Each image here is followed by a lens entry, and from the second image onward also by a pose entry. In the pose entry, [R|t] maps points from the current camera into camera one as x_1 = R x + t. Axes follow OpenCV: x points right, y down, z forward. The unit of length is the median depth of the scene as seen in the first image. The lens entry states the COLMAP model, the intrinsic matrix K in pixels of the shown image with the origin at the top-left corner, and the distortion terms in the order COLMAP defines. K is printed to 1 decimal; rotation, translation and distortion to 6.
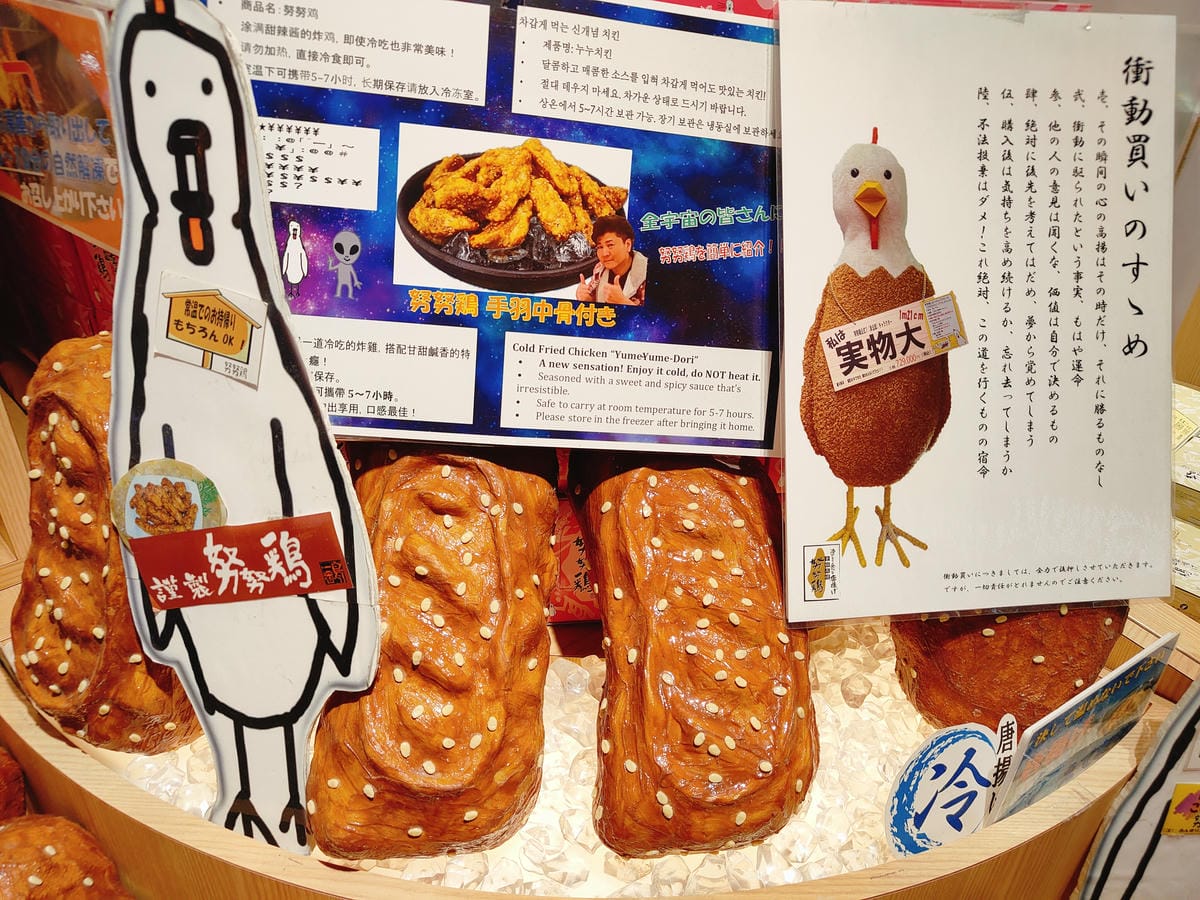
lens RADIAL K [[837.0, 0, 595.5], [0, 837.0, 449.5], [0, 0, 1]] dist [0.018603, 0.000835]
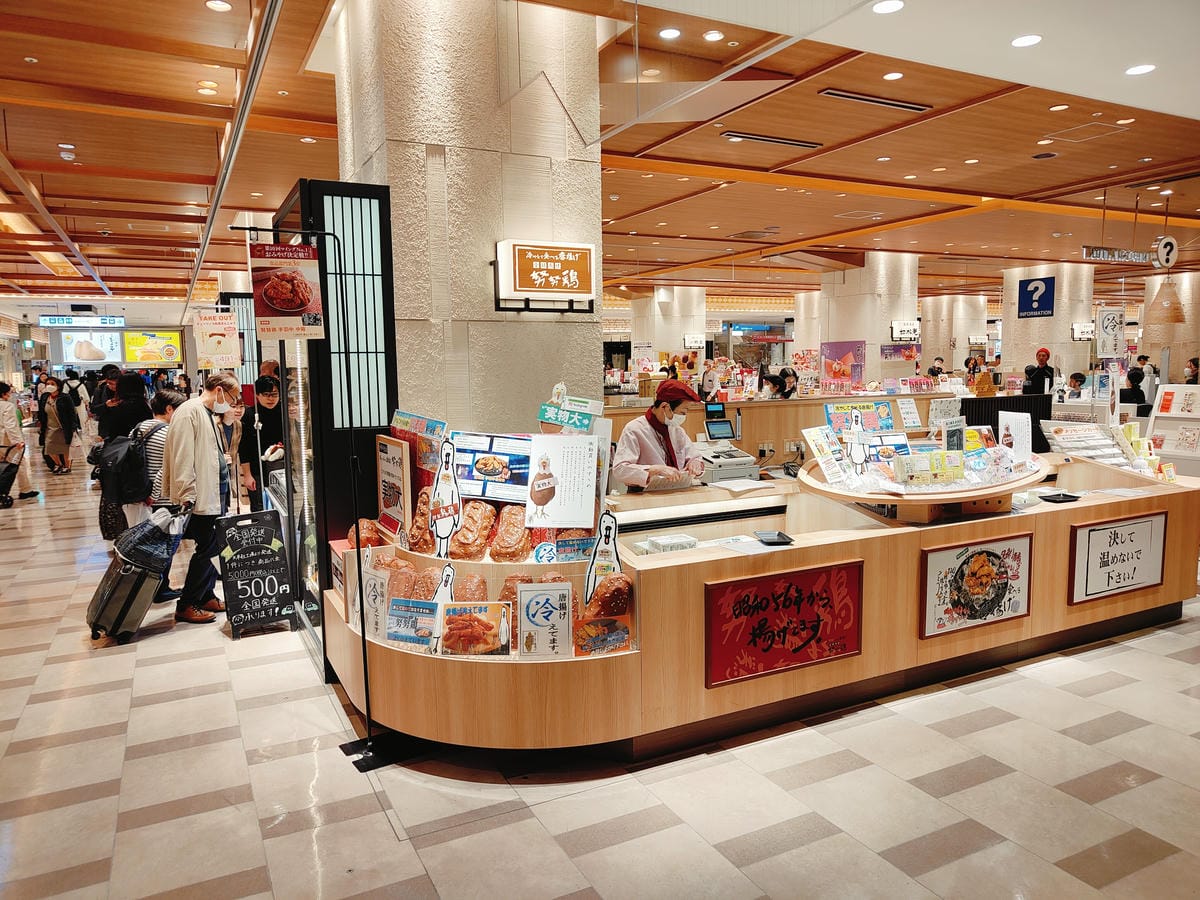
lens RADIAL K [[837.0, 0, 595.8], [0, 837.0, 448.8], [0, 0, 1]] dist [0.018603, 0.000835]
pose [[0.962631, -0.018127, -0.270211, 2.461445], [-0.093260, 0.914541, -0.393596, 2.103892], [0.254254, 0.404087, 0.878674, -4.609418]]
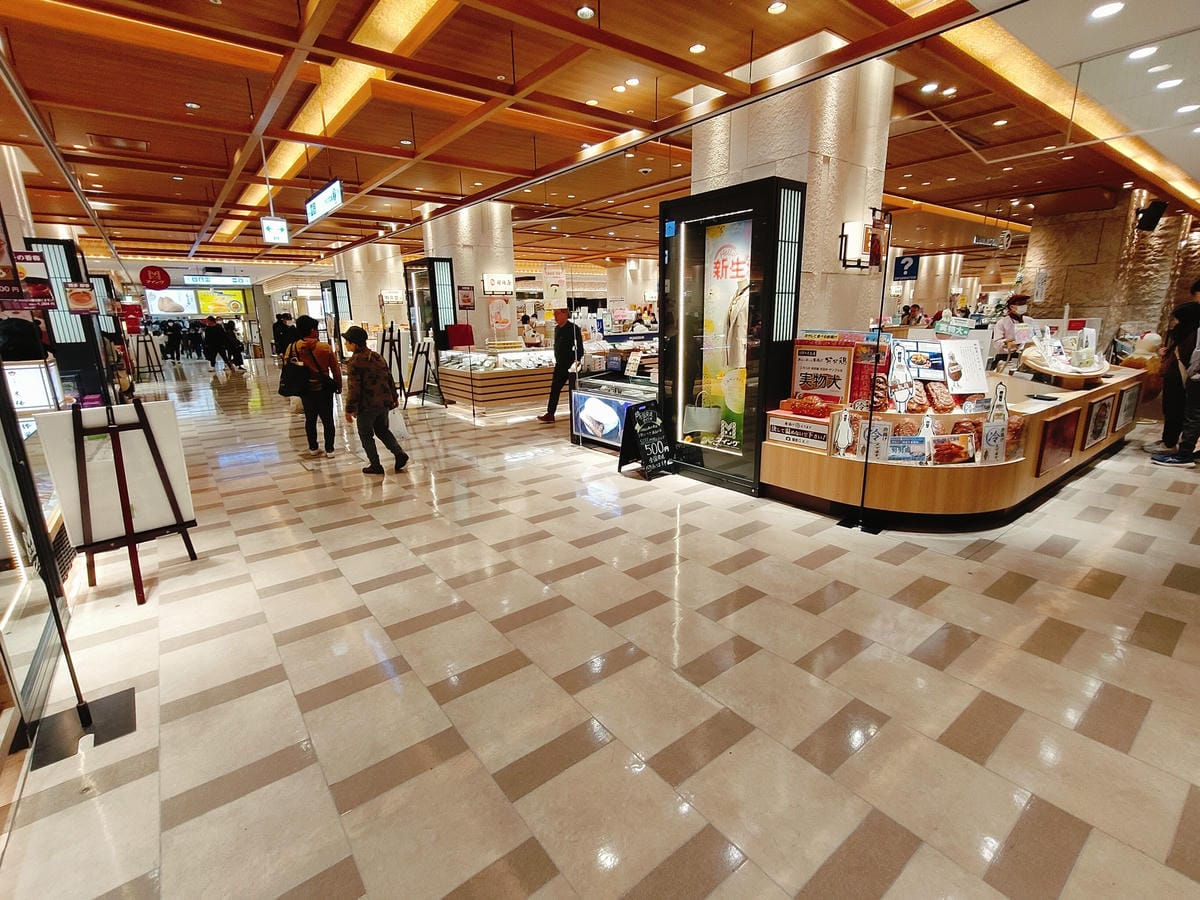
lens RADIAL K [[554.1, 0, 600.8], [0, 554.1, 452.6], [0, 0, 1]] dist [0.009372, 0.000797]
pose [[0.996111, -0.031578, -0.082258, -3.745572], [0.008285, 0.963003, -0.269363, 2.880547], [0.087720, 0.267633, 0.959519, -6.157003]]
